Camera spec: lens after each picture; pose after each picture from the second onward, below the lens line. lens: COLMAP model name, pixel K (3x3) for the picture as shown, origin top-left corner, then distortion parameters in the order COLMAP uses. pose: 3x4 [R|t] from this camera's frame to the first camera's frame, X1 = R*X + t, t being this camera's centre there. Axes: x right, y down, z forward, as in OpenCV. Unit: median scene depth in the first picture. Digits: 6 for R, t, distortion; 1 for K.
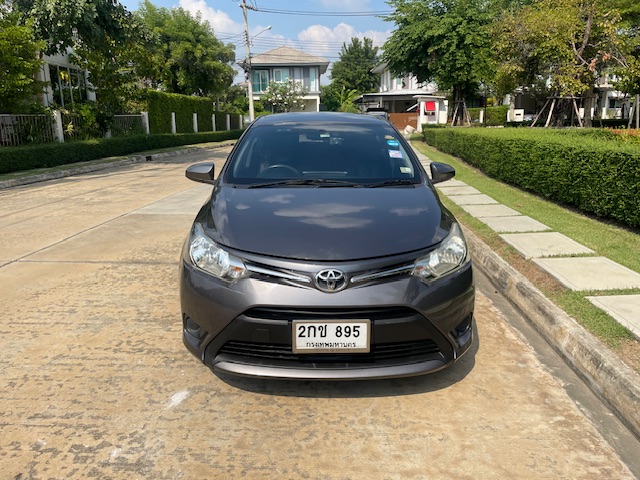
lens RADIAL K [[474.6, 0, 321.5], [0, 474.6, 234.7], [0, 0, 1]] dist [0.075818, -0.091530]
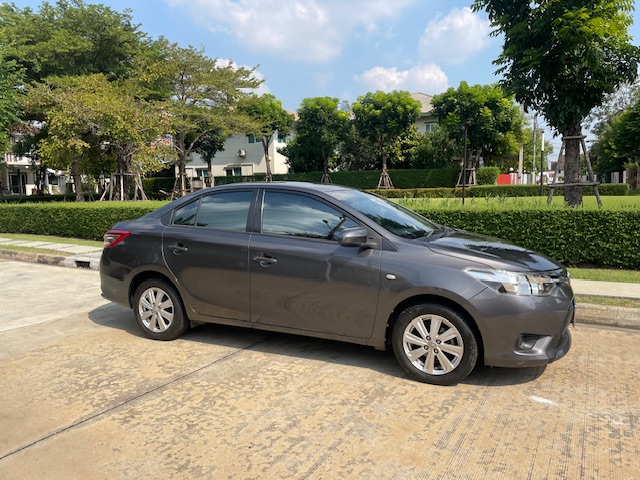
lens RADIAL K [[474.6, 0, 321.5], [0, 474.6, 234.7], [0, 0, 1]] dist [0.075818, -0.091530]
pose [[0.467344, -0.086366, 0.879847, -0.962204], [0.220693, 0.975106, -0.021508, -0.106132], [-0.856087, 0.204227, 0.474770, 0.474396]]
